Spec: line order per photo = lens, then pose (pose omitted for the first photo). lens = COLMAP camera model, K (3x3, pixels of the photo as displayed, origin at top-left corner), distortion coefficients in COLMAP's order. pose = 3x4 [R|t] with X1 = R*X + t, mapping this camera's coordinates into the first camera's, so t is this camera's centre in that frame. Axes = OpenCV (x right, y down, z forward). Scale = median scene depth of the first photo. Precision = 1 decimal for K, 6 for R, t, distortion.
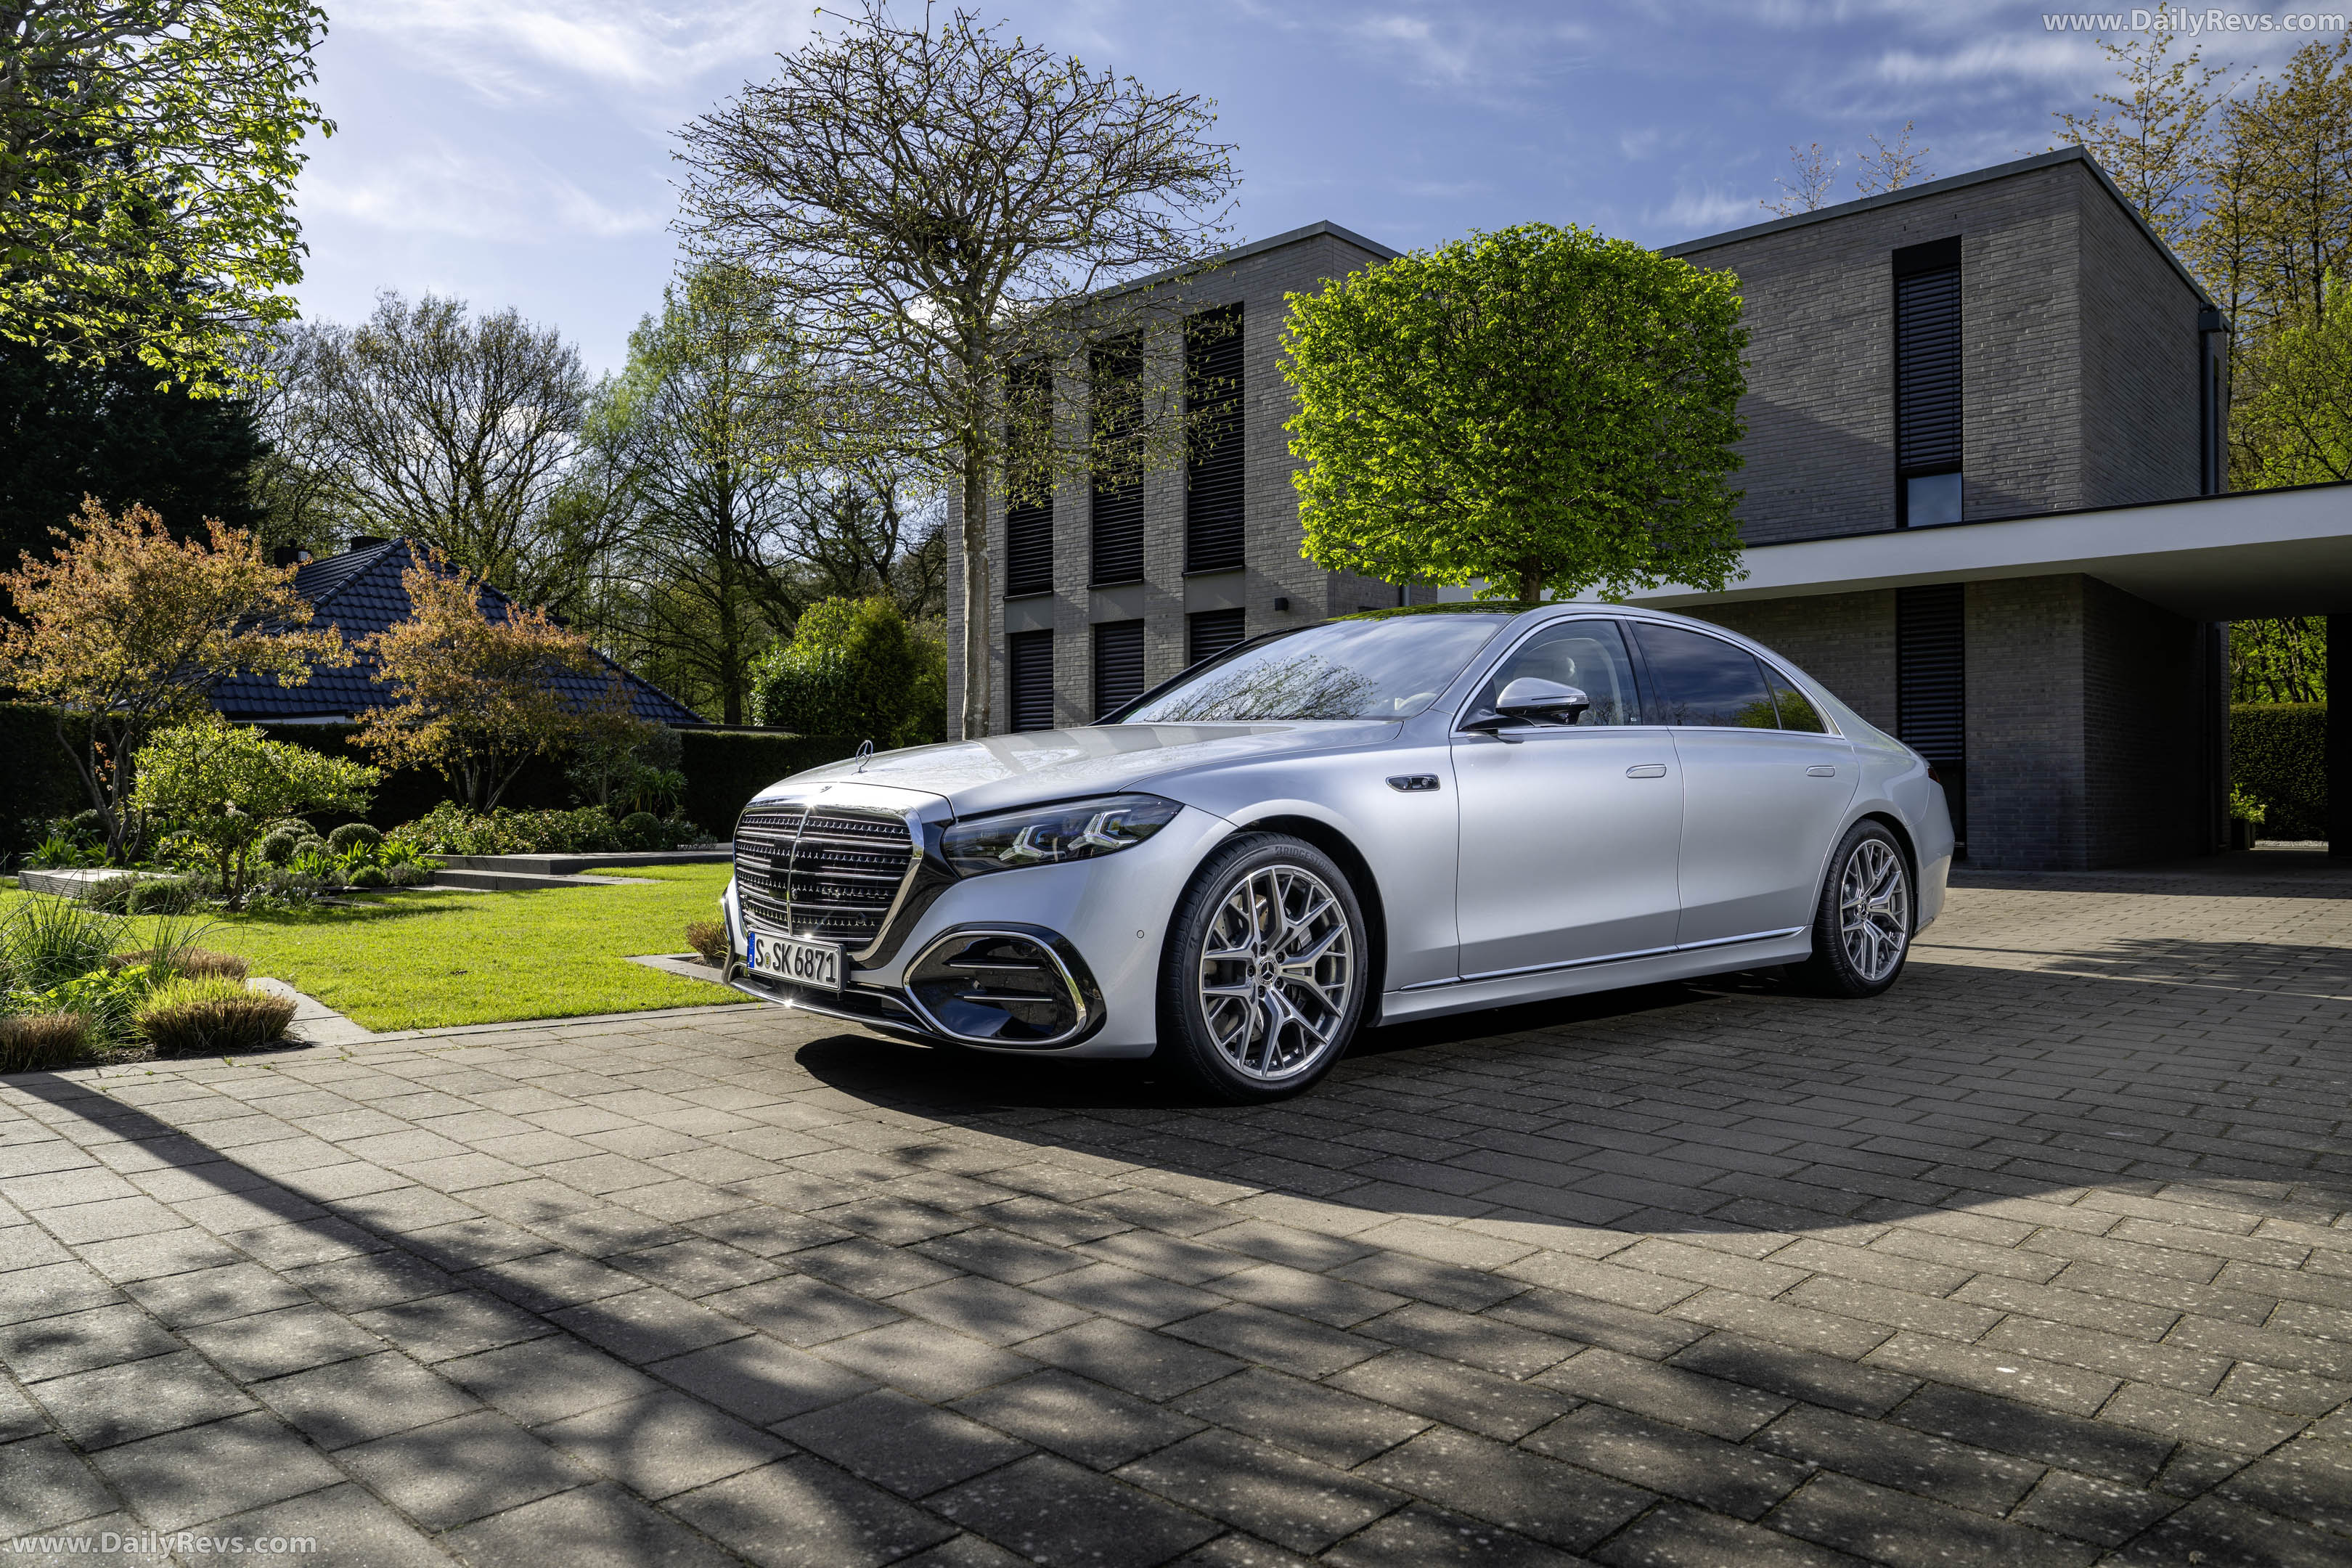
lens RADIAL K [[1577.3, 0, 1165.2], [0, 1577.3, 787.1], [0, 0, 1]] dist [-0.024519, 0.013018]
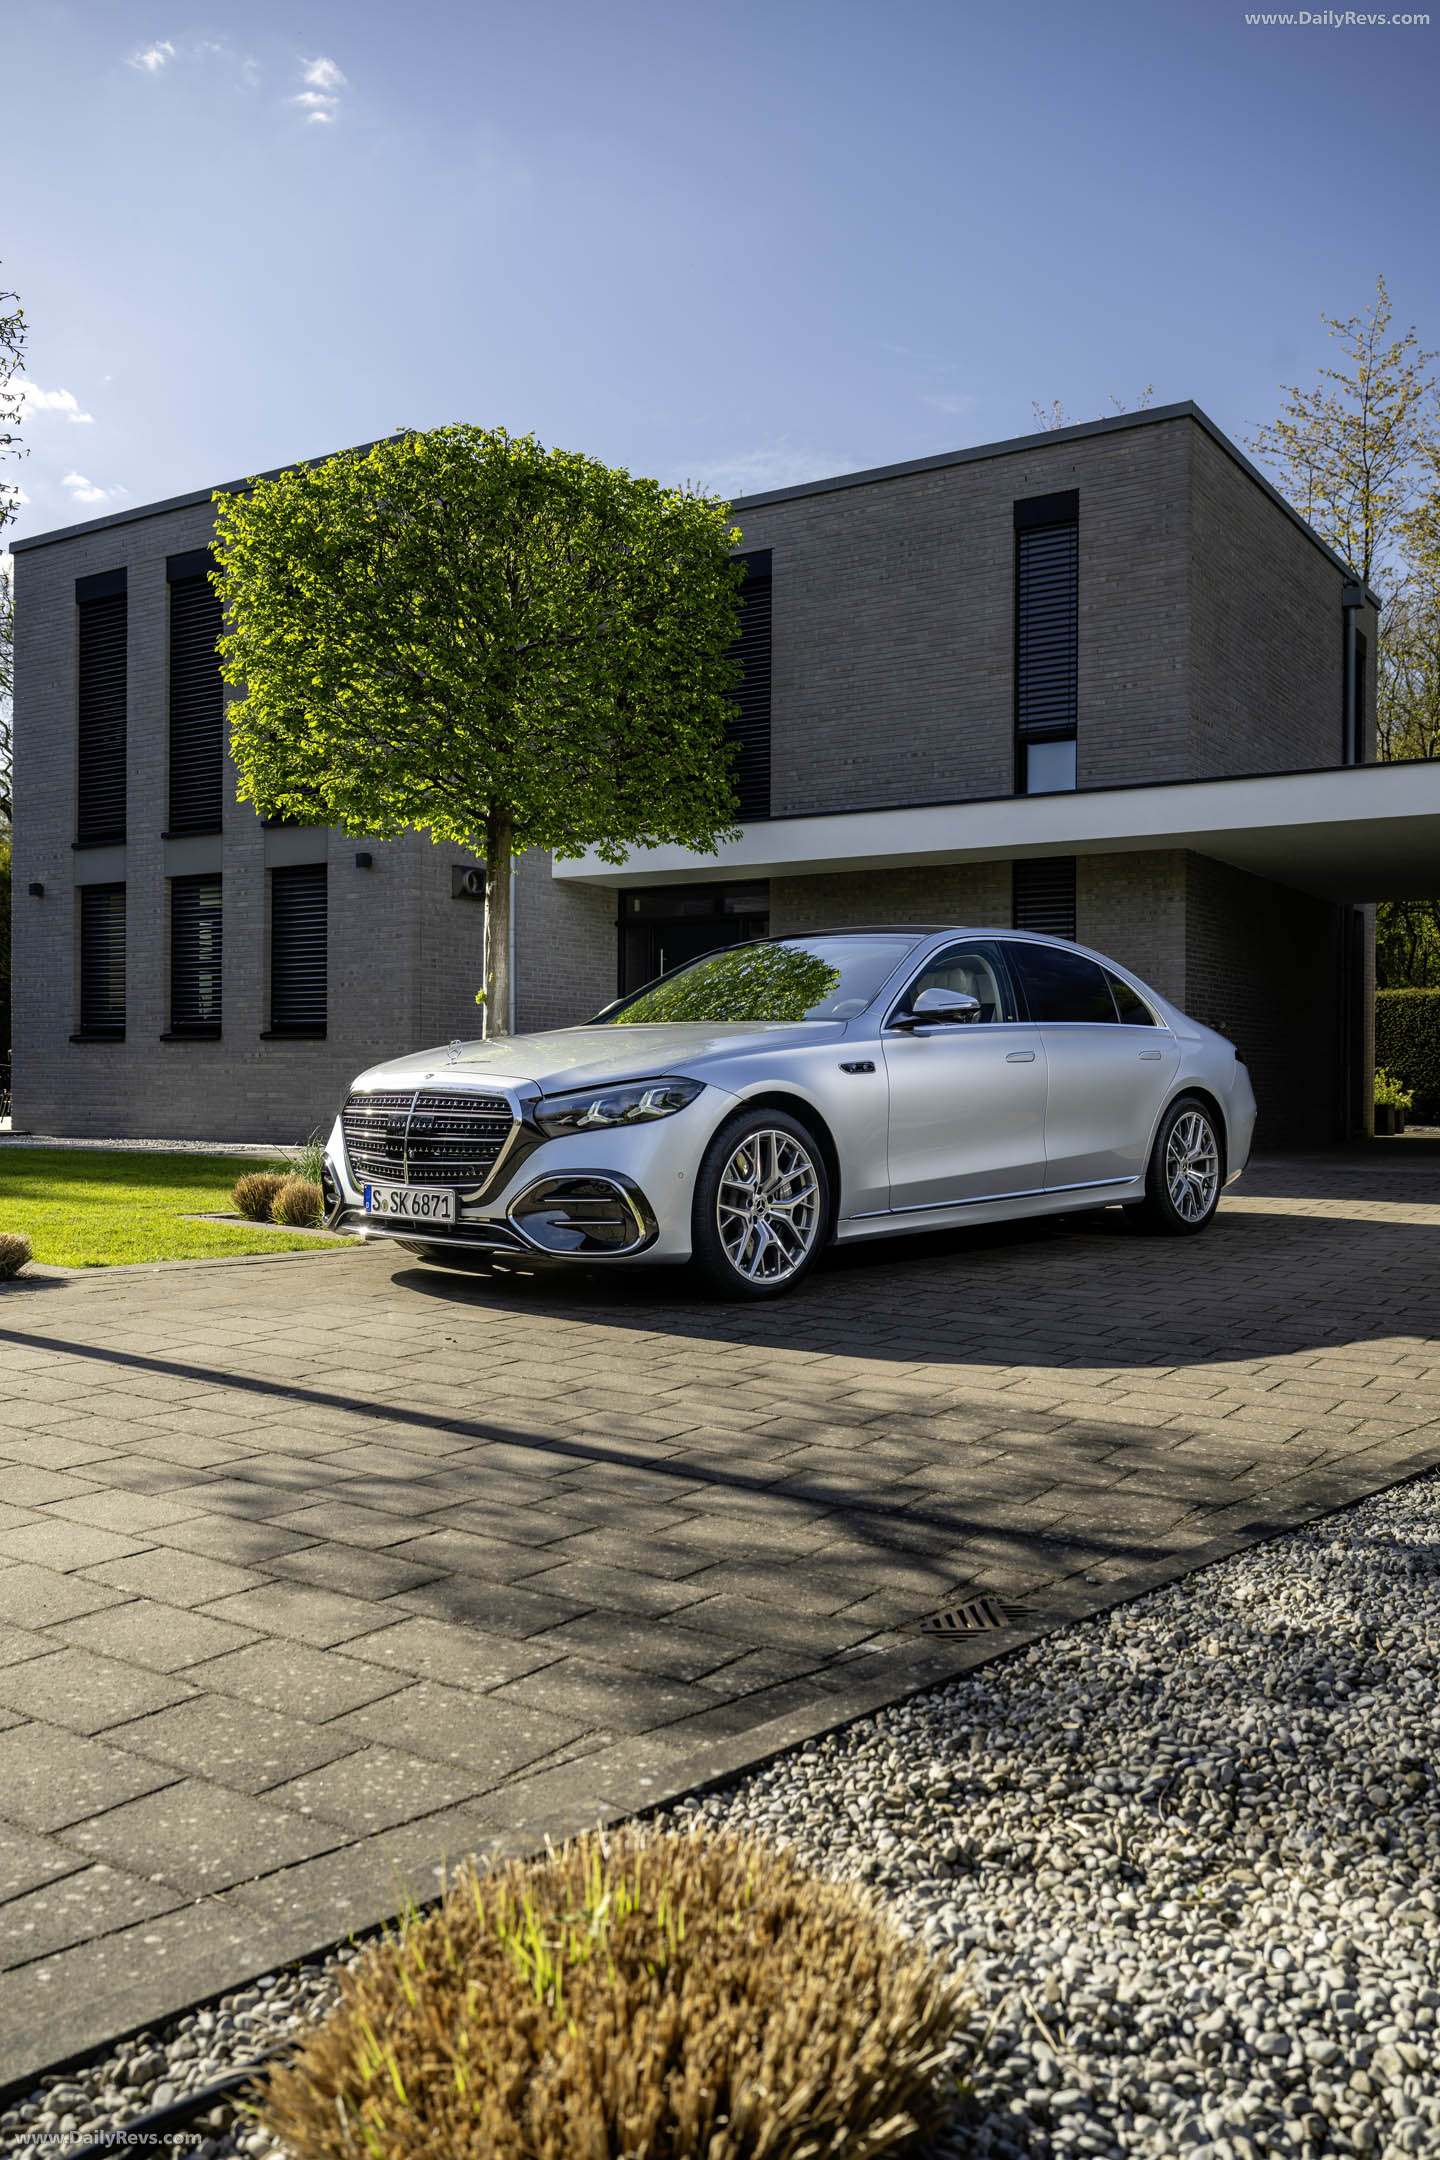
lens RADIAL K [[1682.6, 0, 720.0], [0, 1682.6, 1080.0], [0, 0, 1]] dist [-0.001666, 0.000723]
pose [[0.986187, 0.006886, 0.165490, 0.189020], [-0.008498, 0.999923, 0.009034, -0.002439], [-0.165415, -0.010315, 0.986170, 0.039134]]
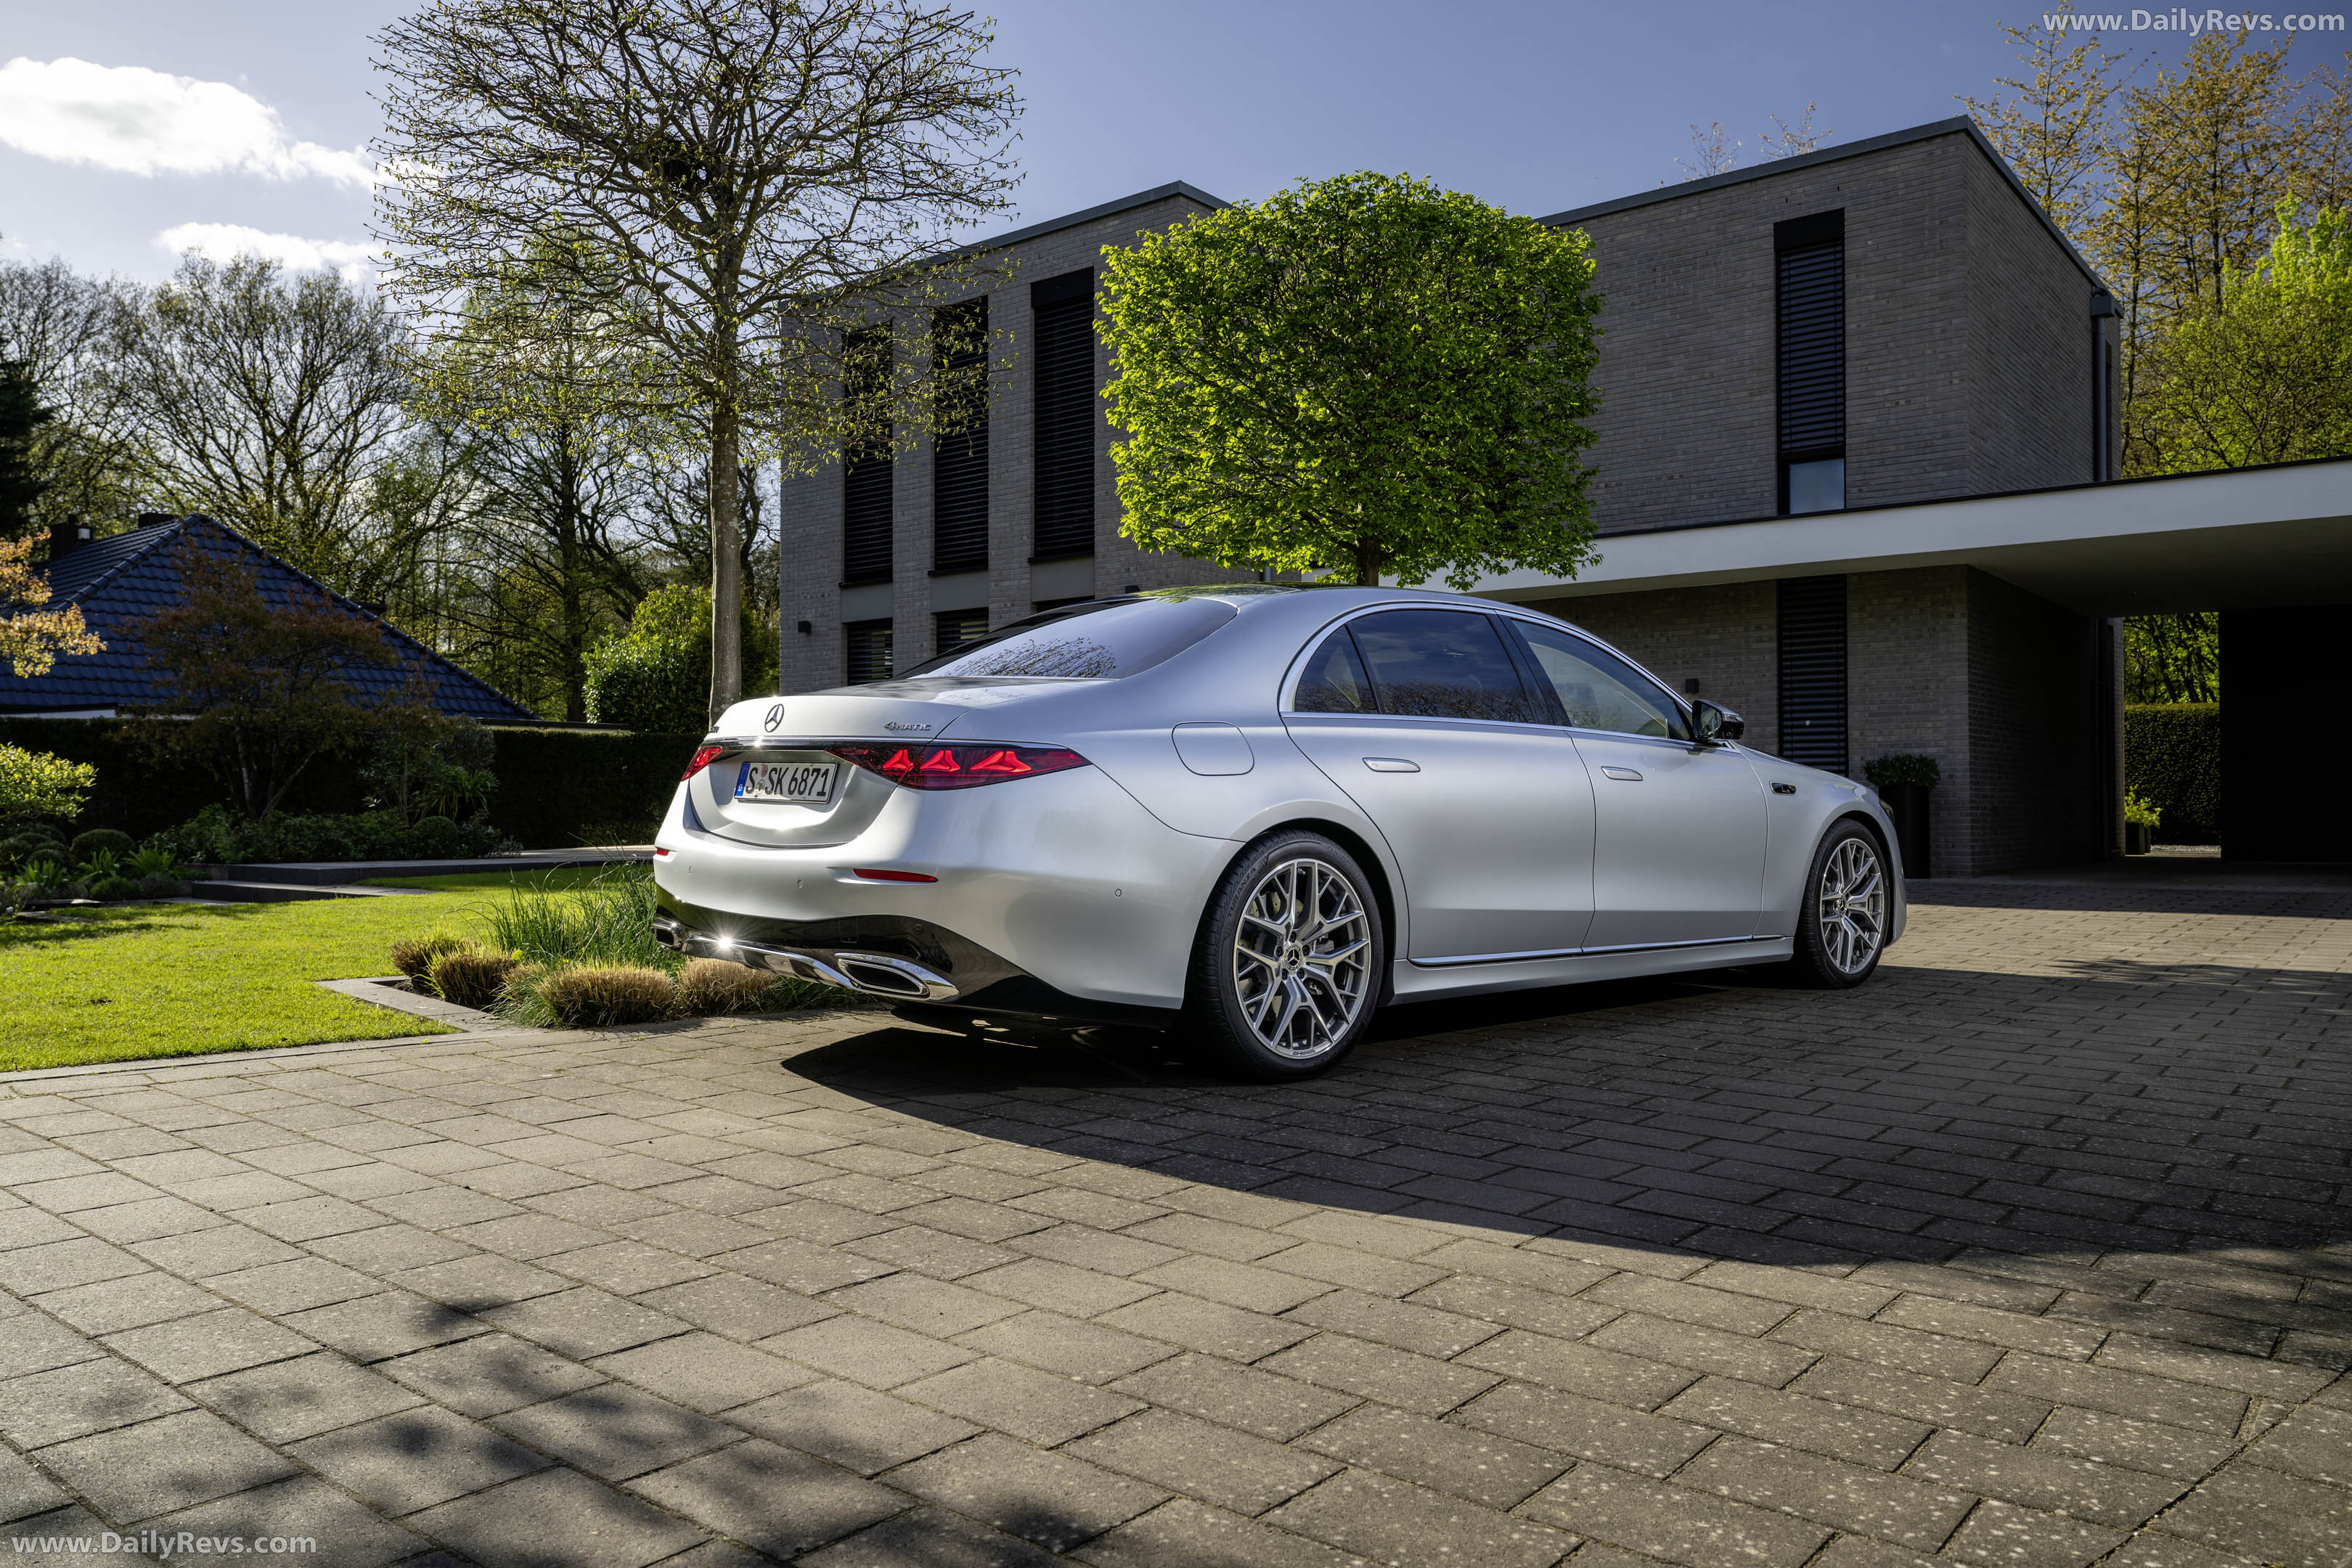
lens RADIAL K [[1654.2, 0, 1159.8], [0, 1654.2, 779.0], [0, 0, 1]] dist [-0.005026, 0.000220]
pose [[0.998077, 0.001145, 0.061977, 0.047940], [-0.000727, 0.999977, -0.006757, 0.001288], [-0.061983, 0.006699, 0.998055, 0.040597]]
